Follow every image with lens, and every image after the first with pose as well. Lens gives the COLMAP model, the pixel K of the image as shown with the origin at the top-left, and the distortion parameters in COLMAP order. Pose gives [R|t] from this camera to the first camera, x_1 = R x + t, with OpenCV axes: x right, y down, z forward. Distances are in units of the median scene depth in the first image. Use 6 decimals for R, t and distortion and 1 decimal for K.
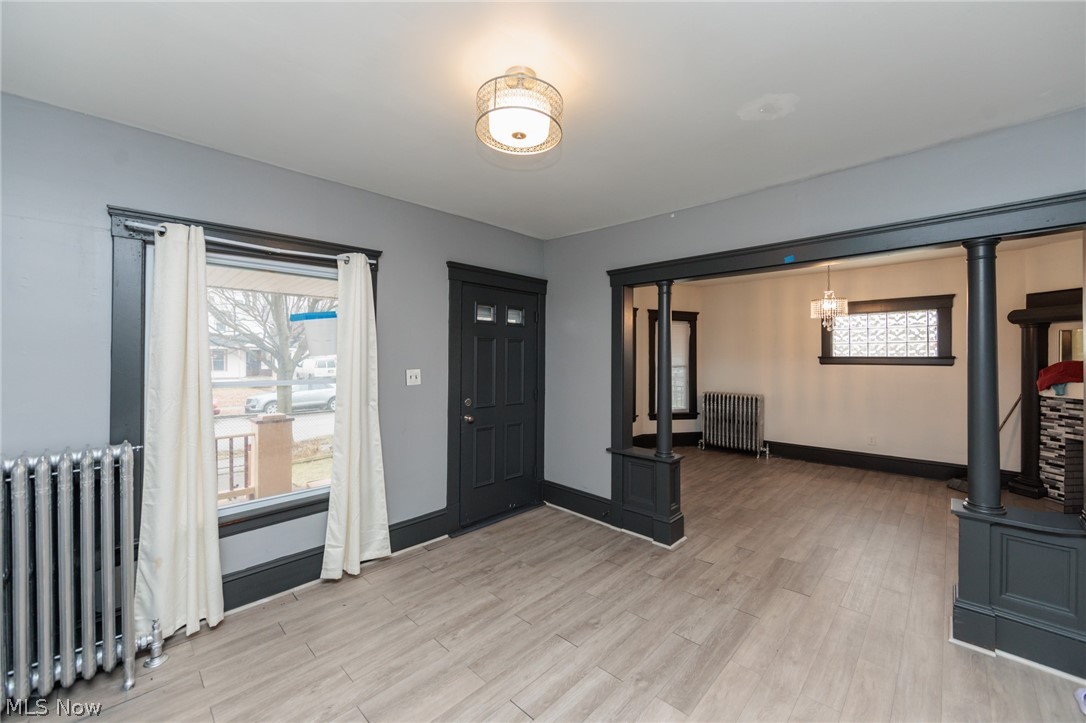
lens RADIAL K [[425.5, 0, 544.4], [0, 425.5, 355.5], [0, 0, 1]] dist [-0.004475, 0.000538]
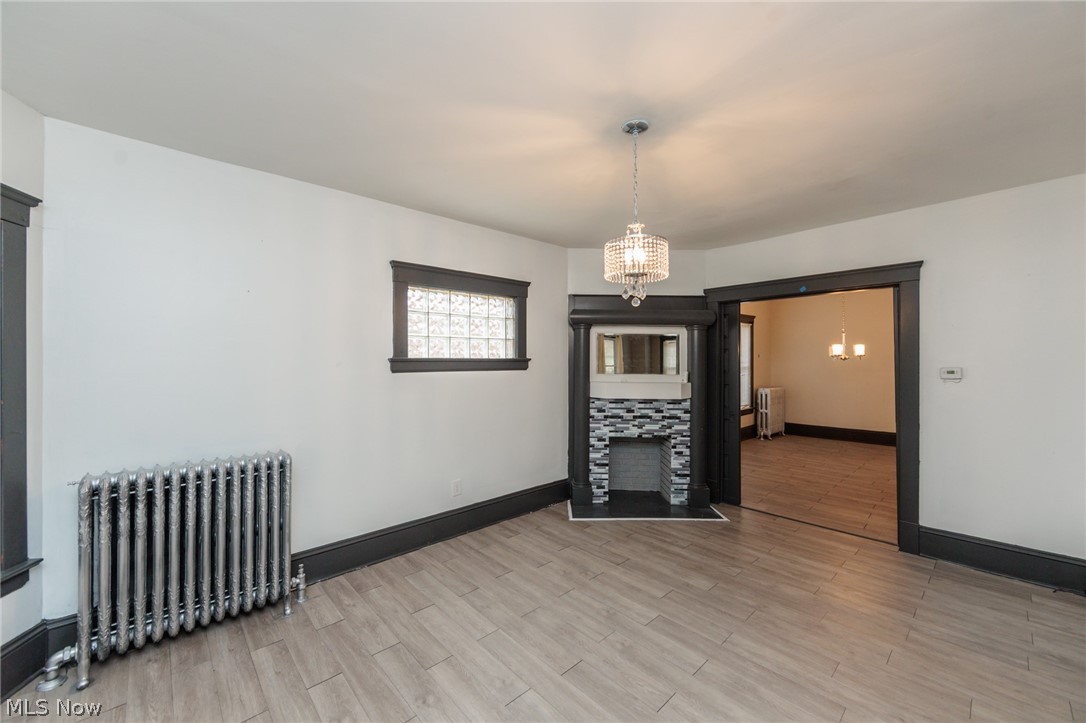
lens RADIAL K [[425.5, 0, 540.3], [0, 425.5, 357.0], [0, 0, 1]] dist [-0.004475, 0.000538]
pose [[0.061092, 0.004317, 0.998123, 0.175719], [-0.000168, 0.999991, -0.004315, 0.003951], [-0.998132, 0.000096, 0.061092, 1.089345]]
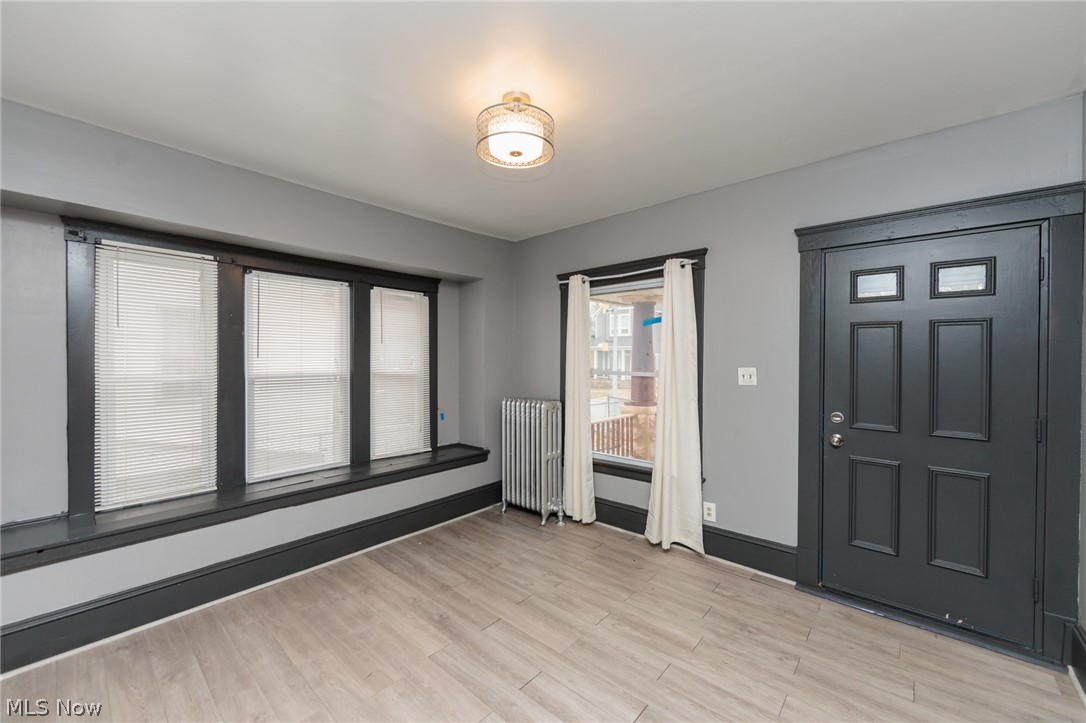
lens RADIAL K [[425.5, 0, 543.1], [0, 425.5, 358.6], [0, 0, 1]] dist [-0.004475, 0.000538]
pose [[0.043082, 0.005283, -0.999058, 0.437269], [0.006487, 0.999963, 0.005568, 0.004842], [0.999050, -0.006721, 0.043046, 0.423728]]
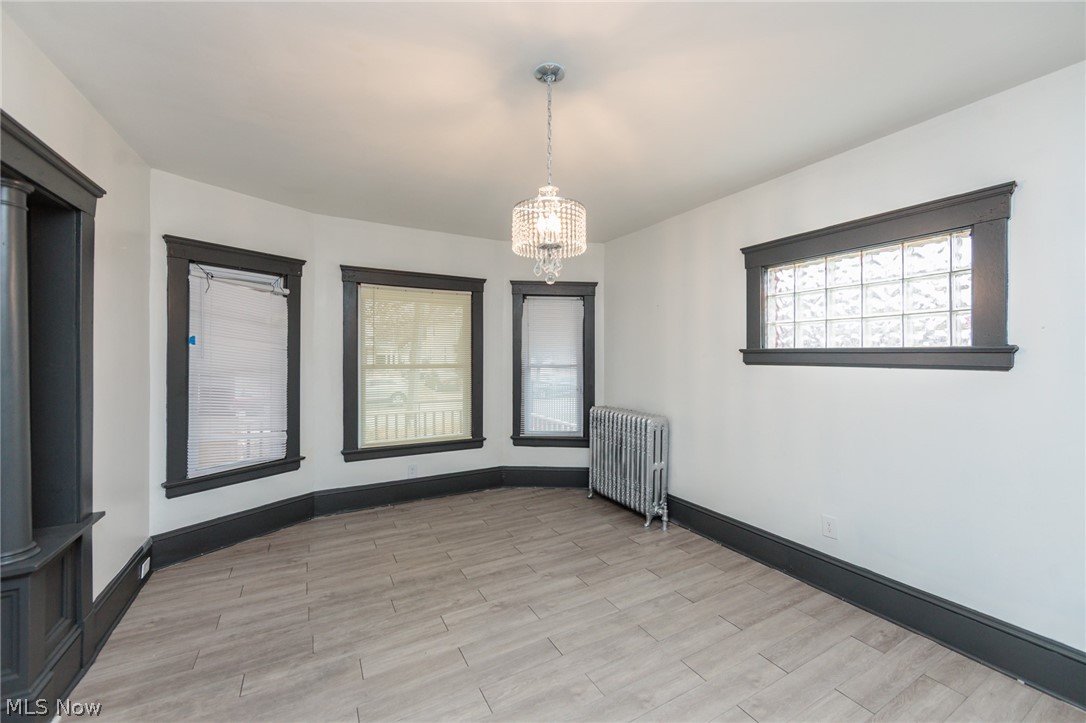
lens RADIAL K [[425.5, 0, 545.8], [0, 425.5, 356.6], [0, 0, 1]] dist [-0.004475, 0.000538]
pose [[0.956489, 0.002186, -0.291762, 0.795114], [-0.000231, 0.999977, 0.006732, 0.010904], [0.291770, -0.006372, 0.956467, 0.604917]]
